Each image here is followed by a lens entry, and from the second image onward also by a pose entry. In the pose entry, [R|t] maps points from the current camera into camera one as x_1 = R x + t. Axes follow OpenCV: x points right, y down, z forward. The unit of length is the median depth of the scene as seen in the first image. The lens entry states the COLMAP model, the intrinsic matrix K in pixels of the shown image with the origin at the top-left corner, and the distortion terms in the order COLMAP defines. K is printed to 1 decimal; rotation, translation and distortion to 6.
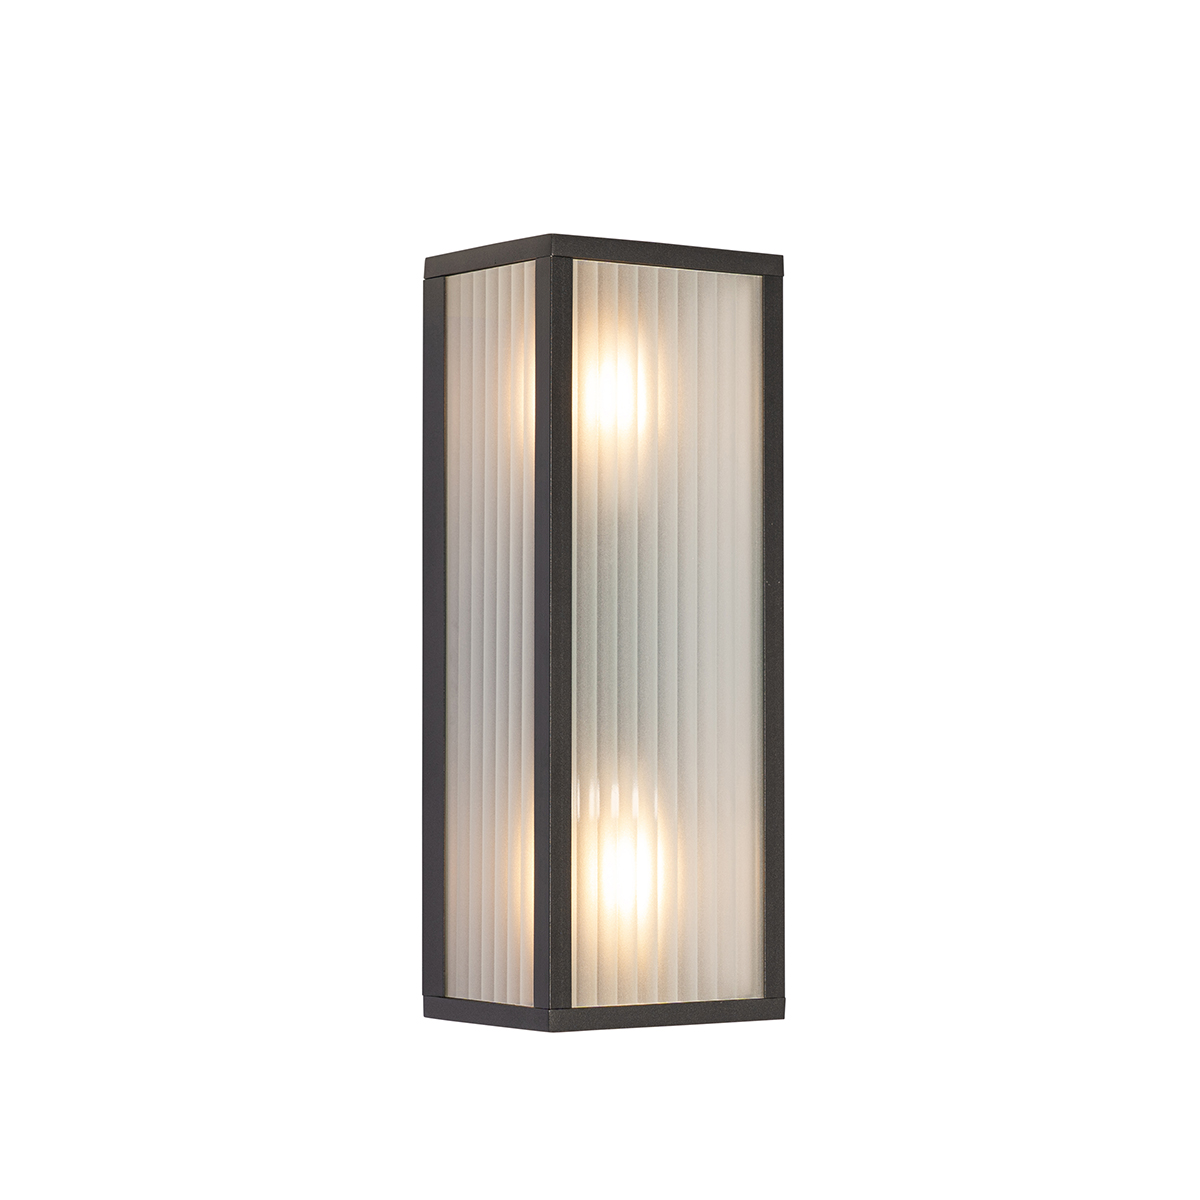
lens RADIAL K [[3484.8, 0, 608.2], [0, 3484.8, 604.2], [0, 0, 1]] dist [1.585223, 0.000000]
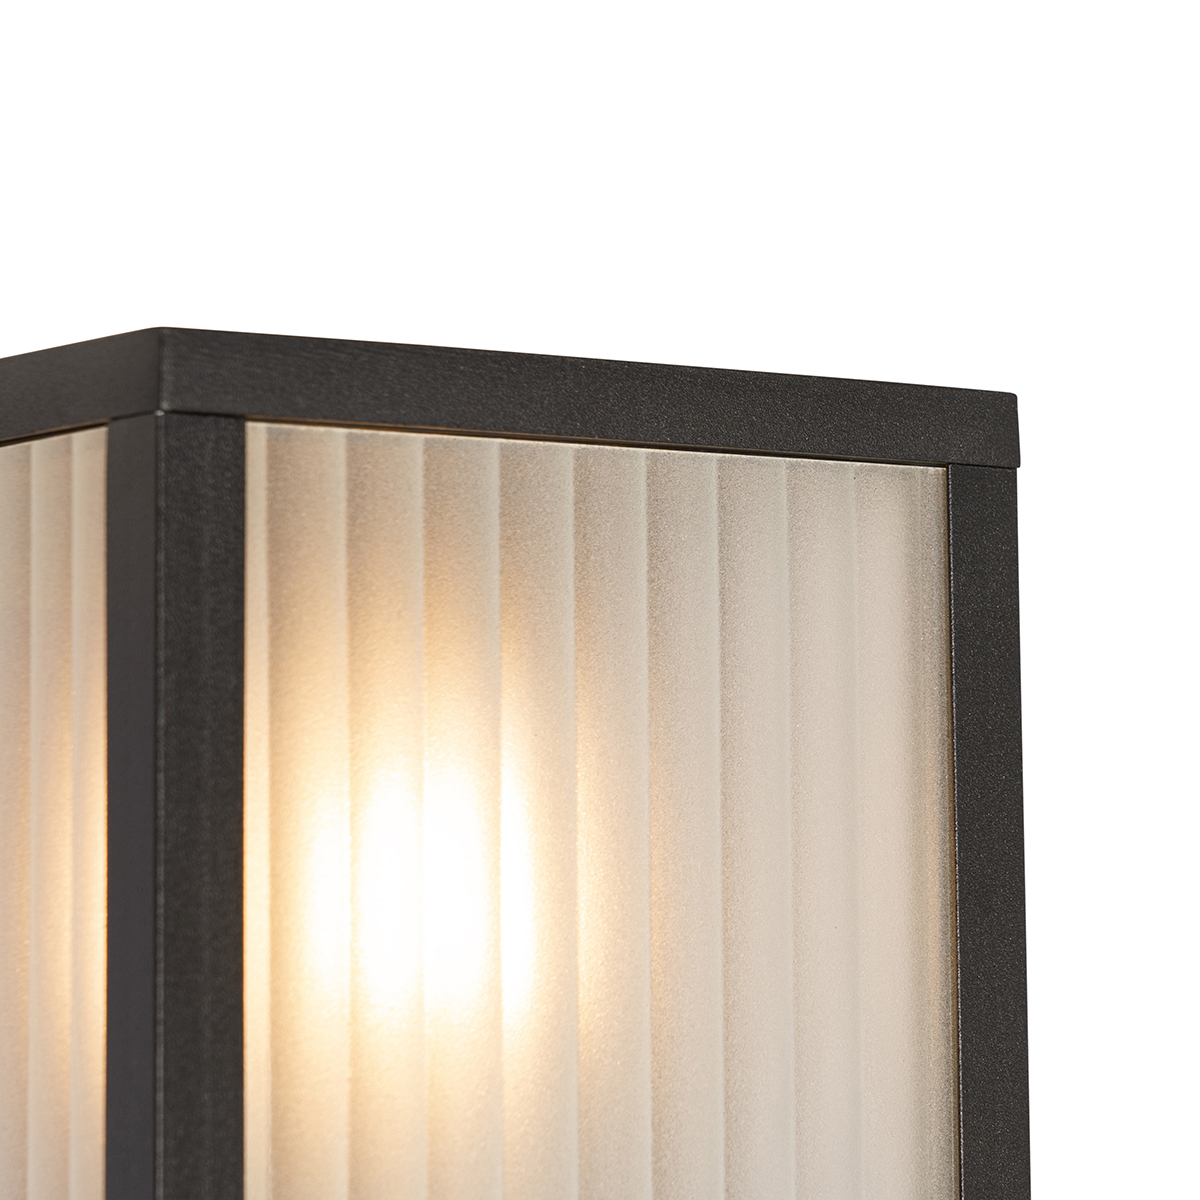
lens RADIAL K [[4662.1, 0, 598.8], [0, 4662.1, 599.5], [0, 0, 1]] dist [0.257765, 0.000000]
pose [[0.999877, -0.004756, 0.014941, 0.010528], [0.005184, 0.999573, -0.028745, -0.072417], [-0.014798, 0.028819, 0.999475, 0.636387]]
